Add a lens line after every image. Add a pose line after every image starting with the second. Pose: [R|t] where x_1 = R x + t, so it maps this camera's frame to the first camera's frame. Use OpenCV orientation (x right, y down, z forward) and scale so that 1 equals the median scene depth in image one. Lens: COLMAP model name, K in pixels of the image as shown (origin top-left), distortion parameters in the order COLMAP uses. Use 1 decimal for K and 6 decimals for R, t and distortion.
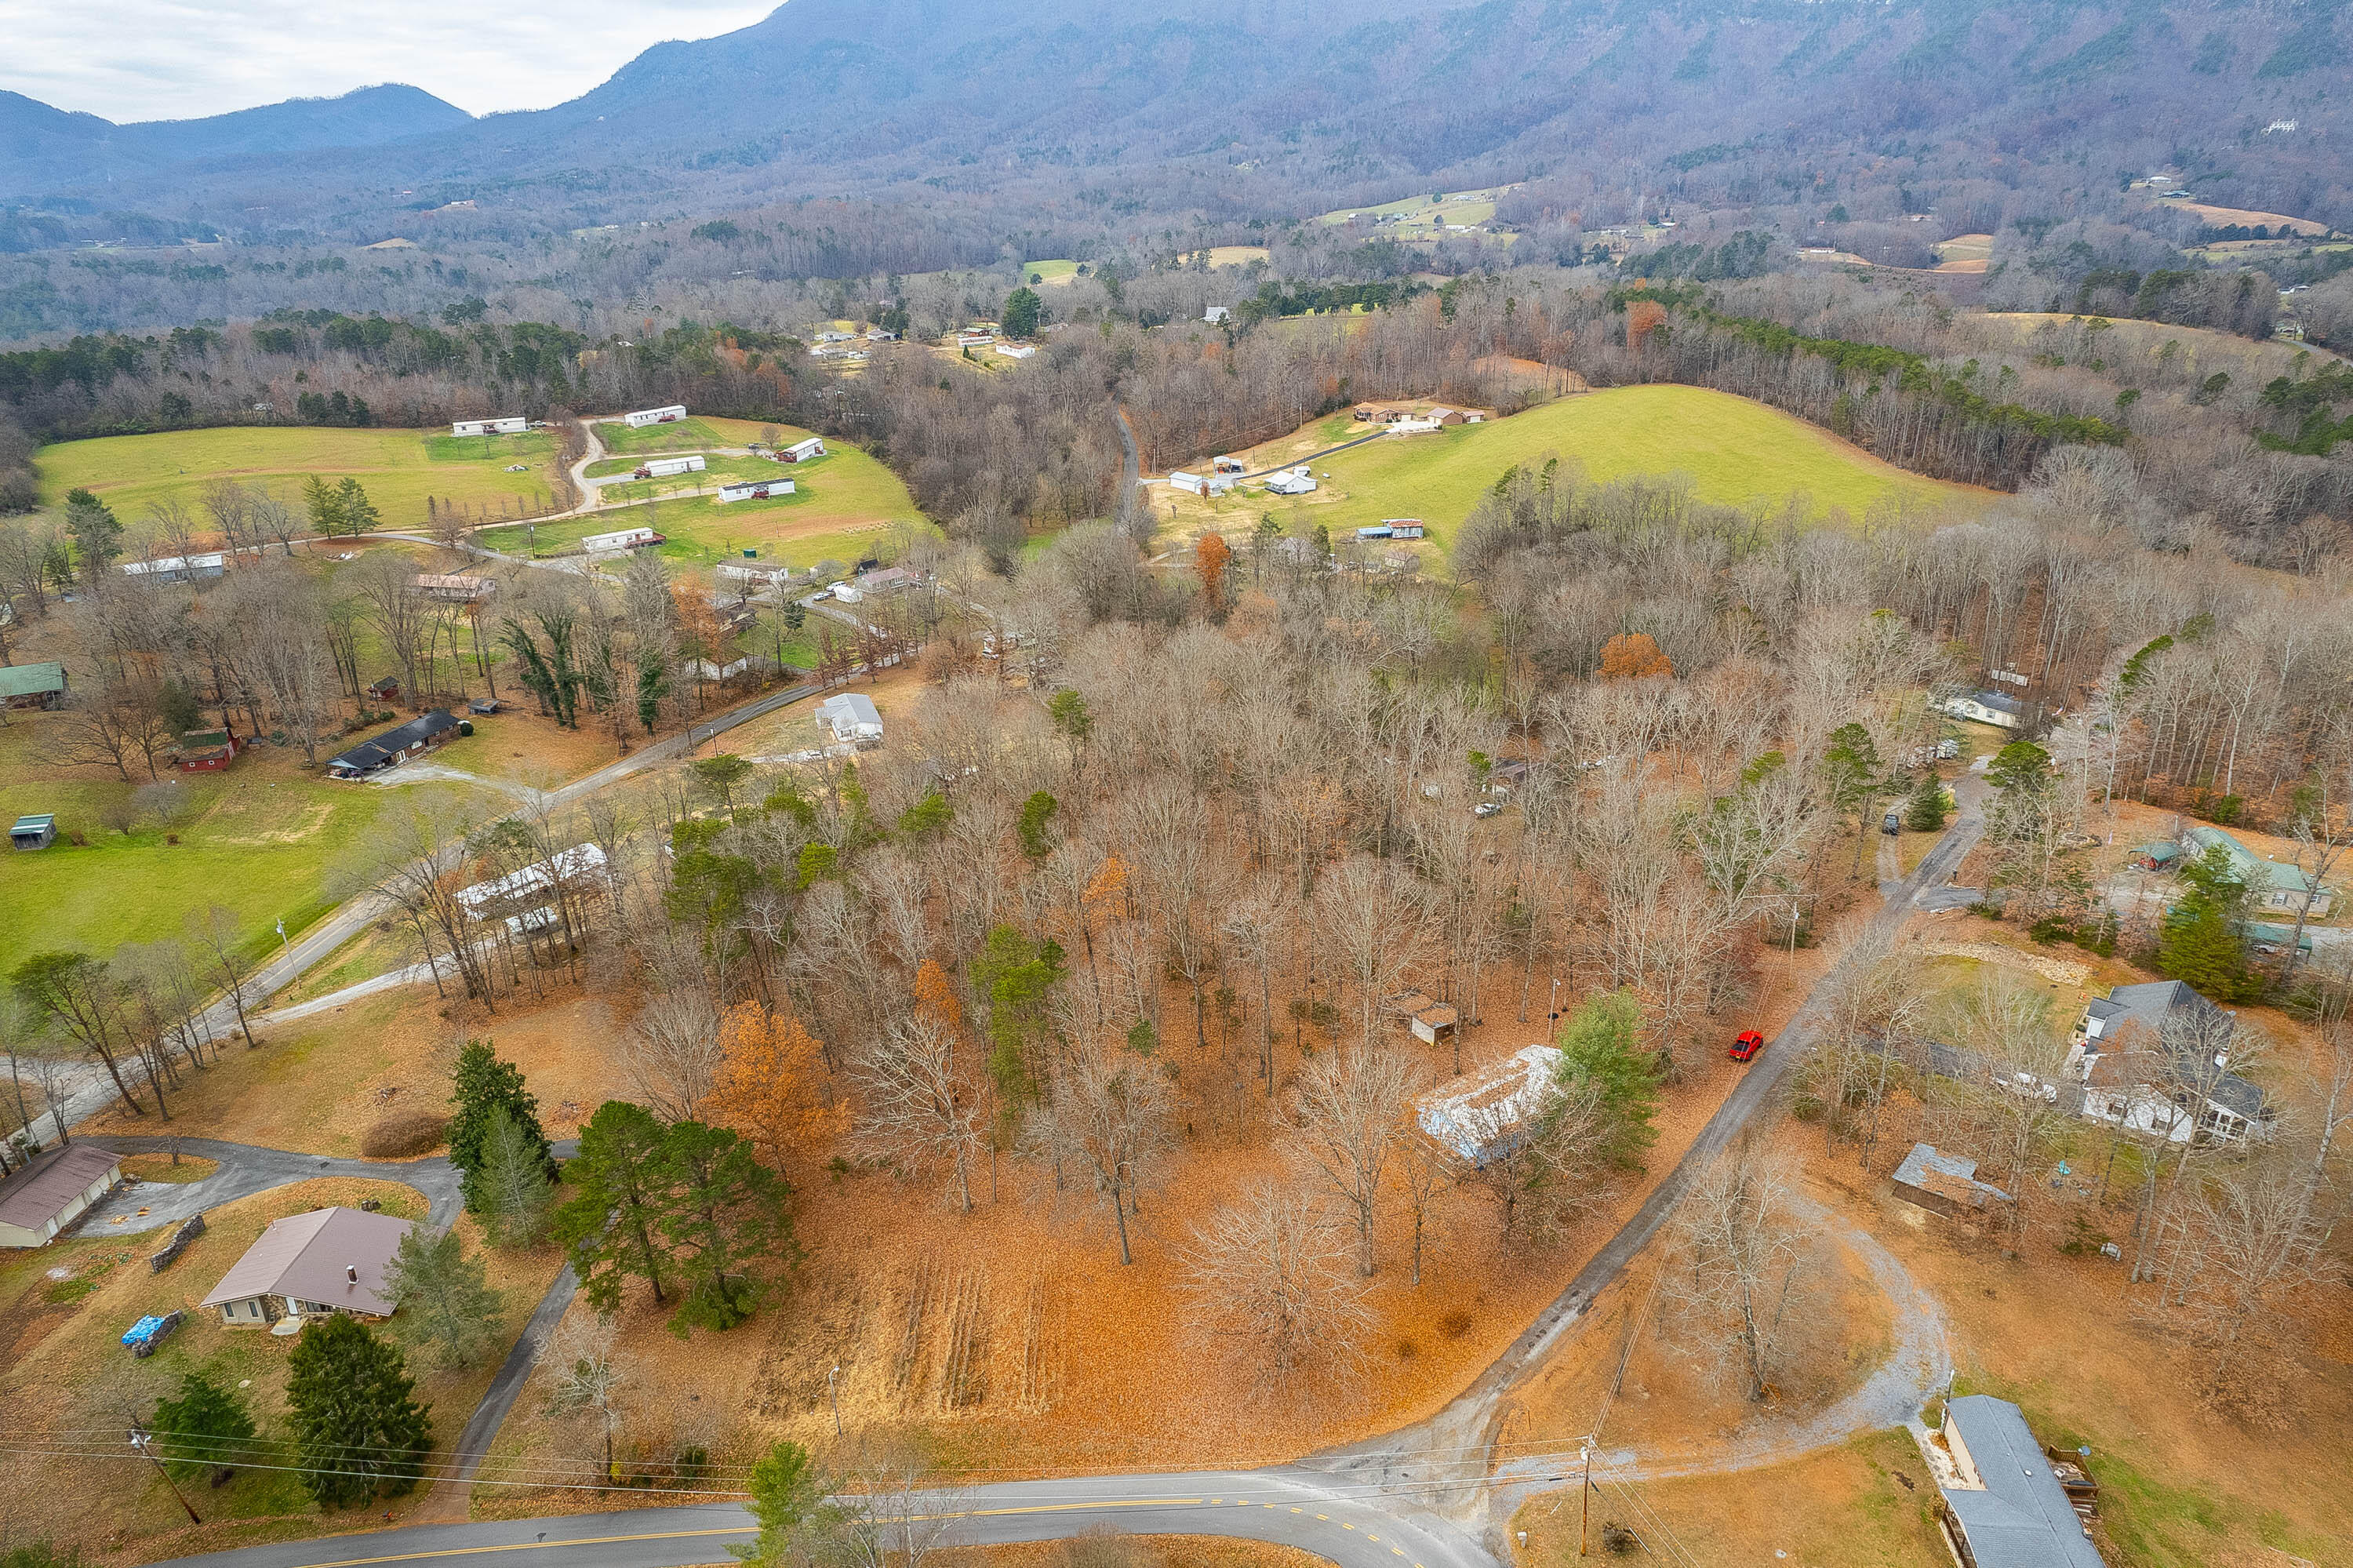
lens RADIAL K [[1502.8, 0, 1187.9], [0, 1502.8, 787.6], [0, 0, 1]] dist [-0.080871, 0.073607]
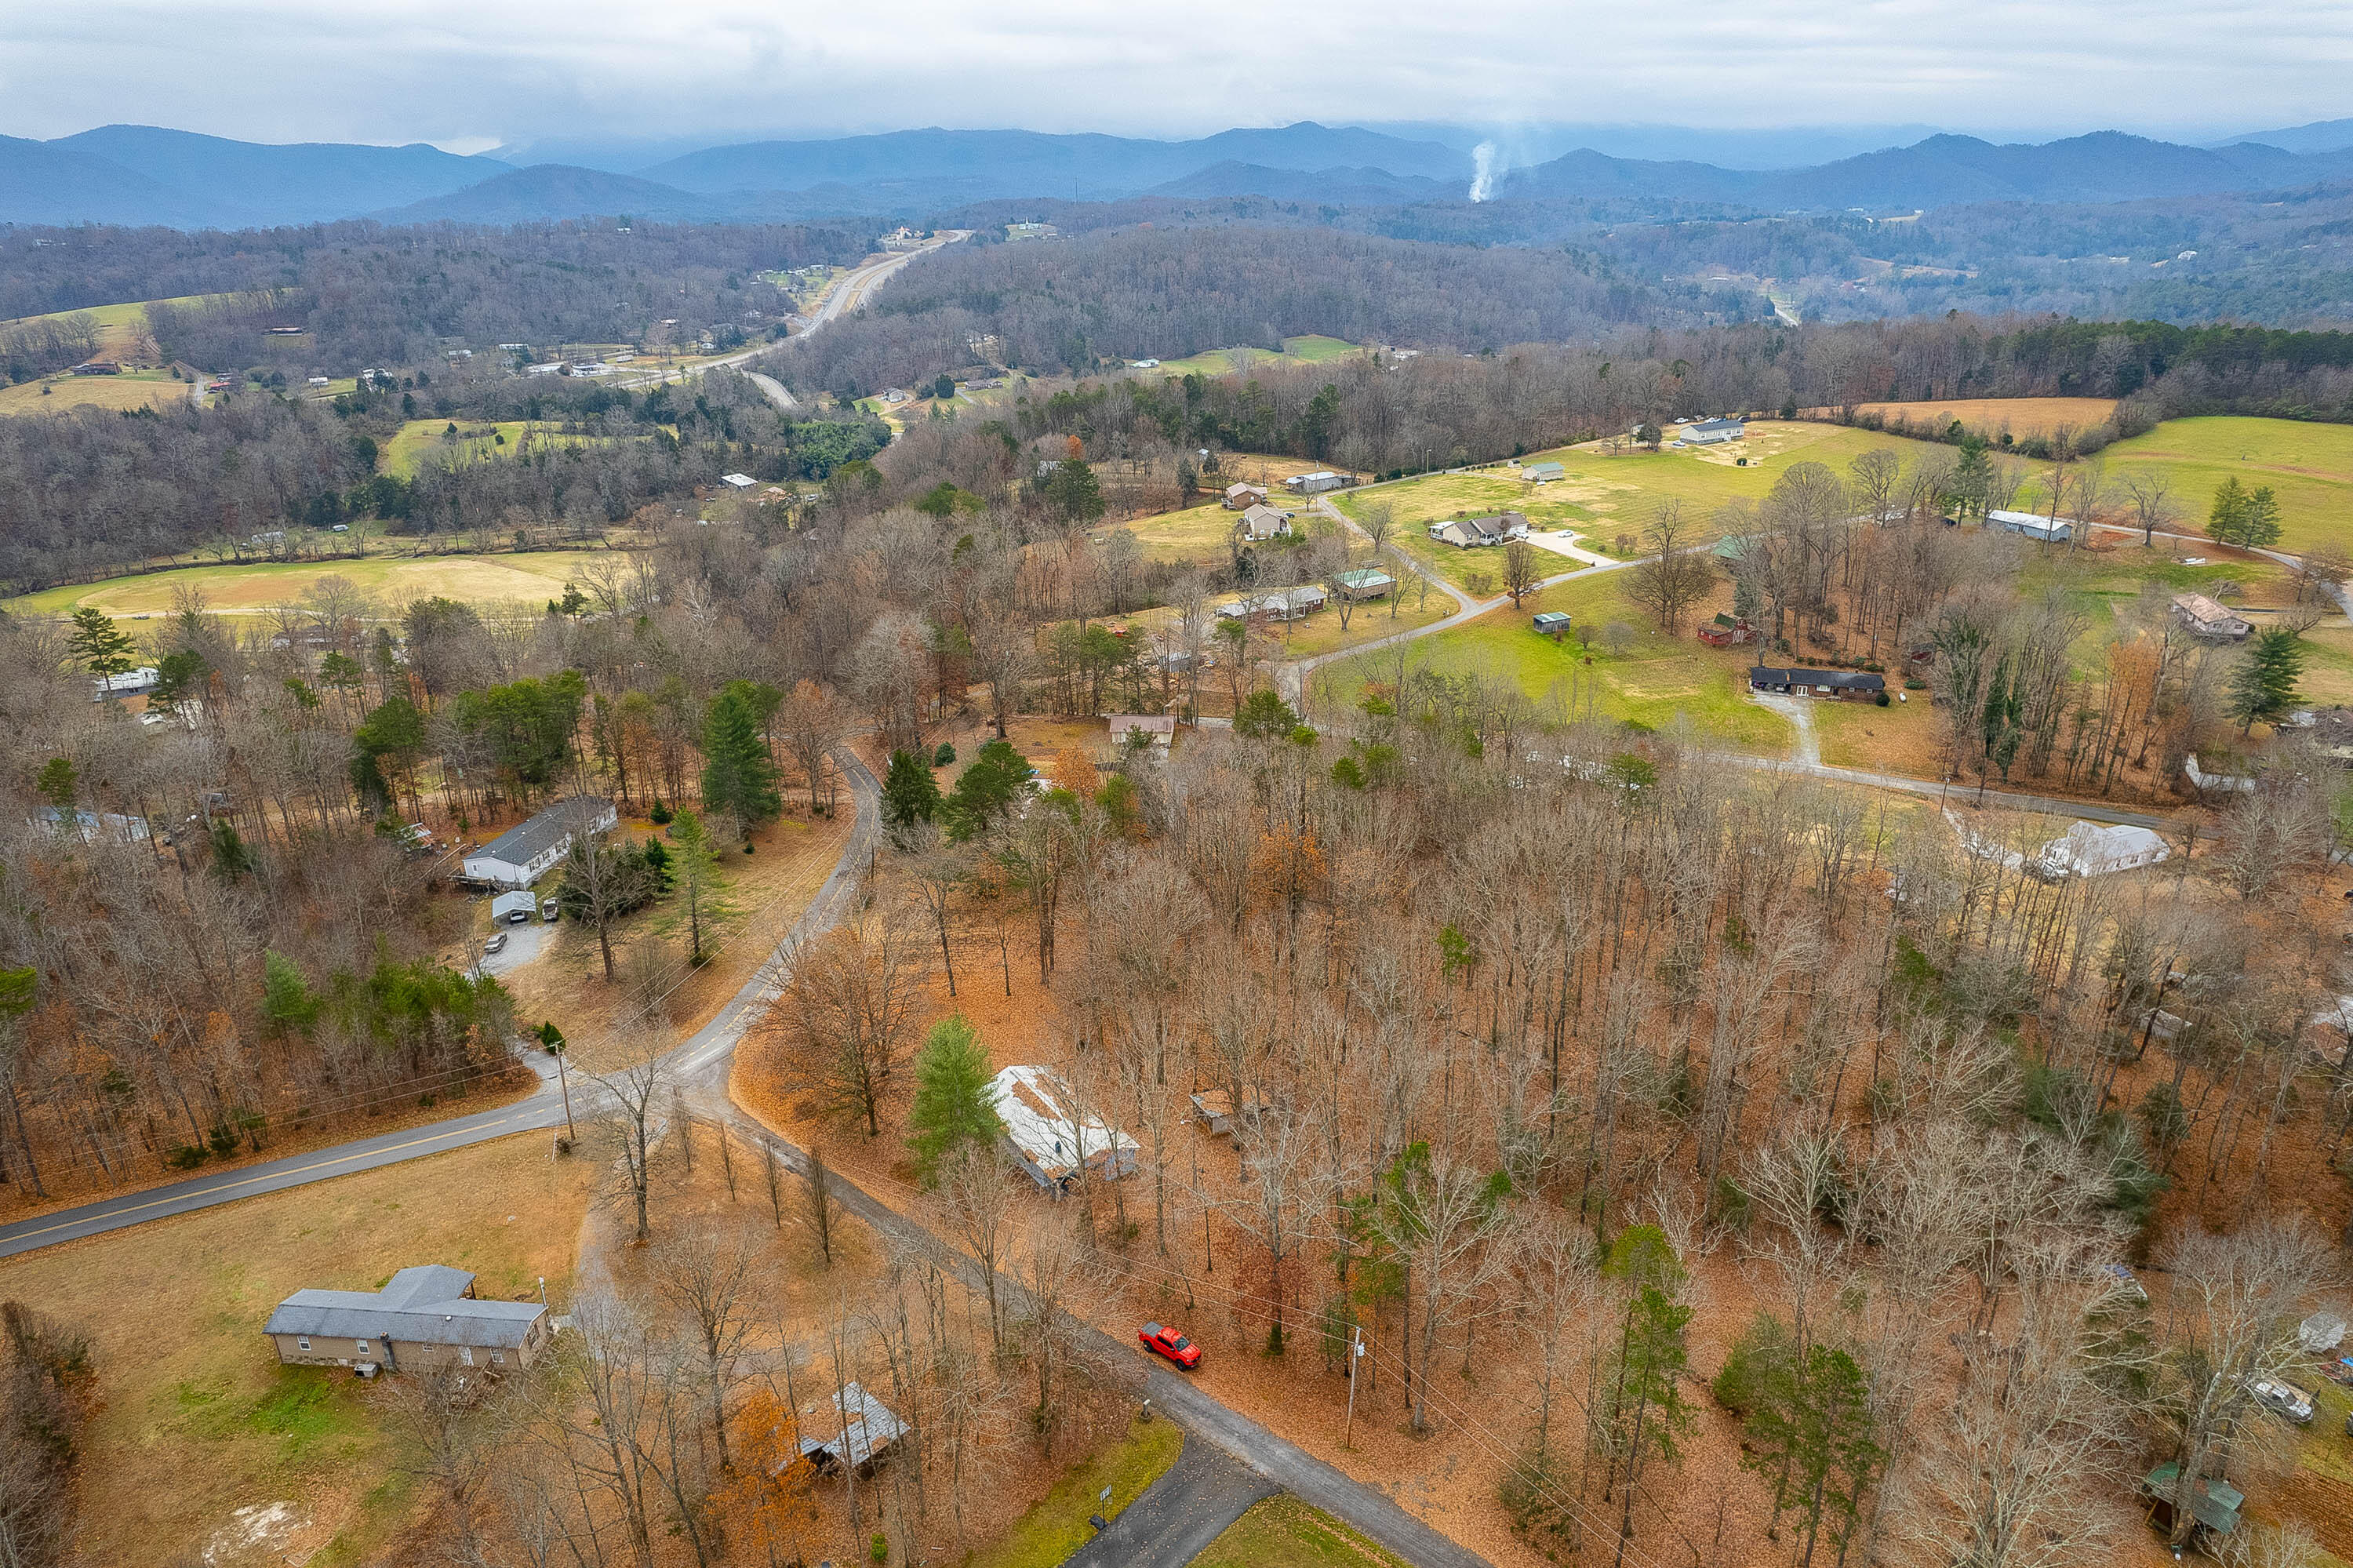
lens RADIAL K [[1502.8, 0, 1187.9], [0, 1502.8, 787.6], [0, 0, 1]] dist [-0.080871, 0.073607]
pose [[-0.003599, 0.384269, -0.923214, 0.455931], [-0.368762, 0.857644, 0.358415, -0.162509], [0.929517, 0.341736, 0.138617, 0.379204]]
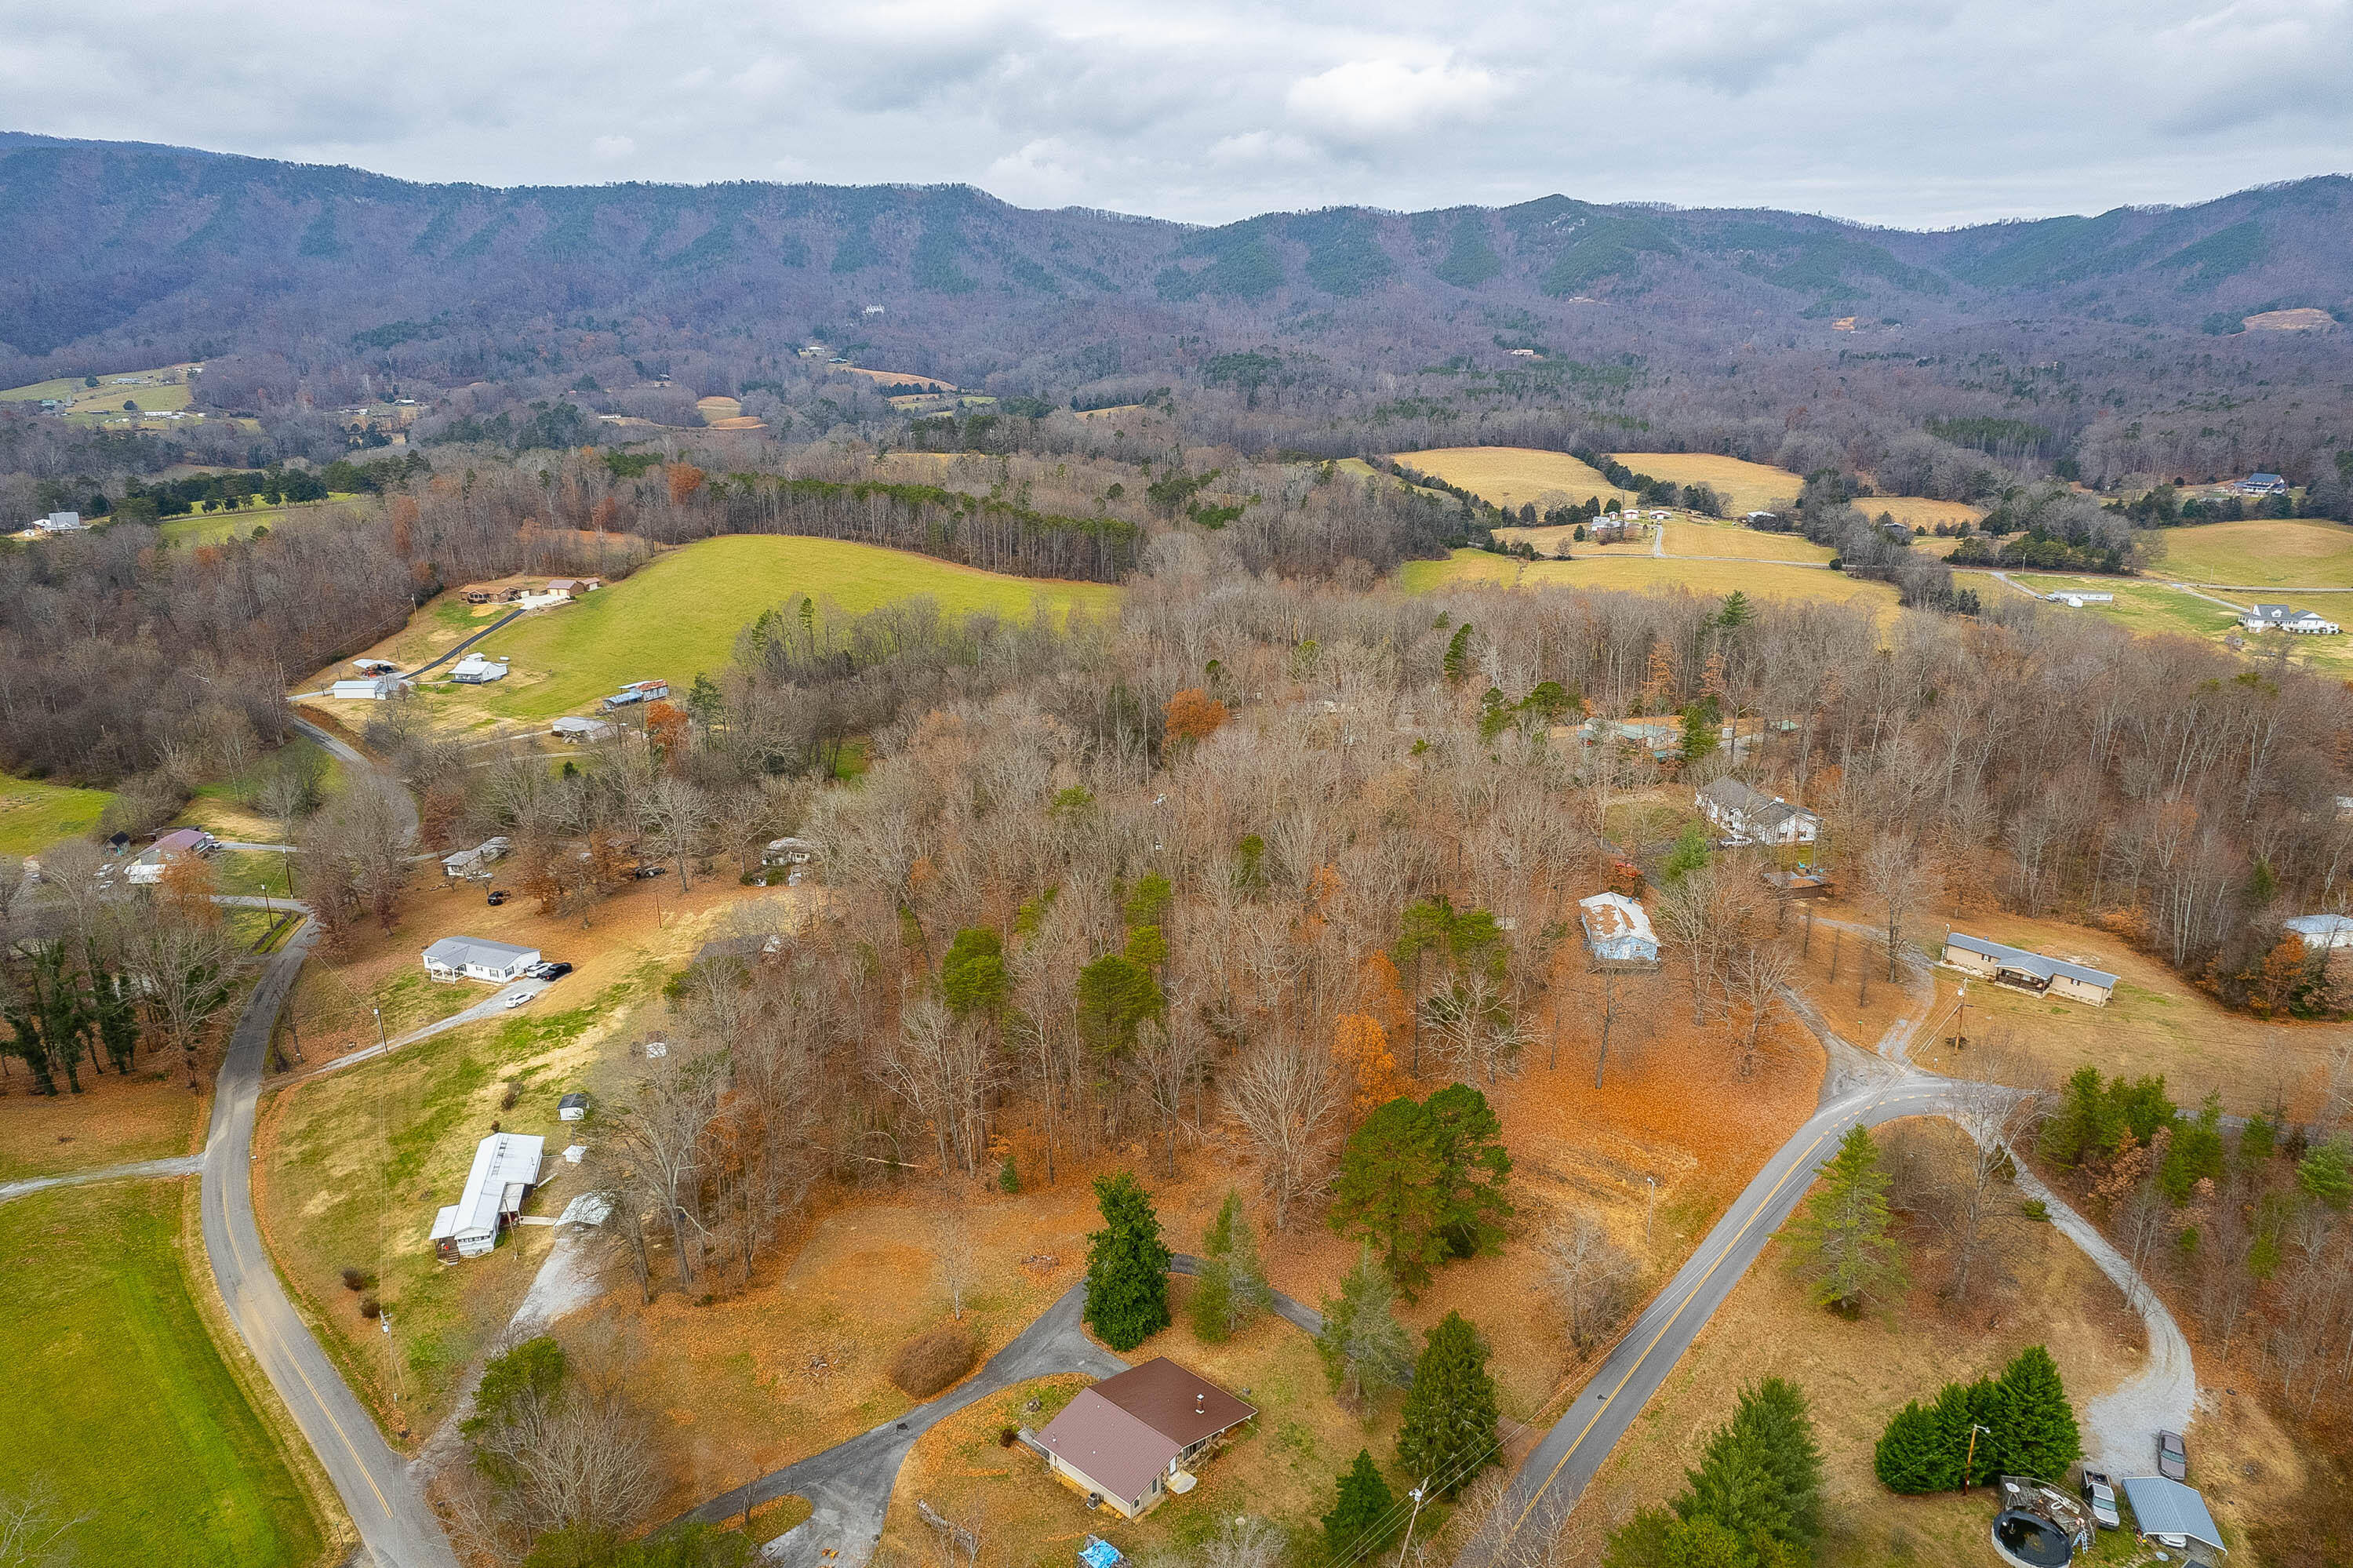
lens RADIAL K [[1502.8, 0, 1187.9], [0, 1502.8, 787.6], [0, 0, 1]] dist [-0.080871, 0.073607]
pose [[0.657813, -0.212847, 0.722481, -0.504741], [0.288048, 0.957411, 0.019794, -0.037190], [-0.695924, 0.195088, 0.691108, 0.096896]]
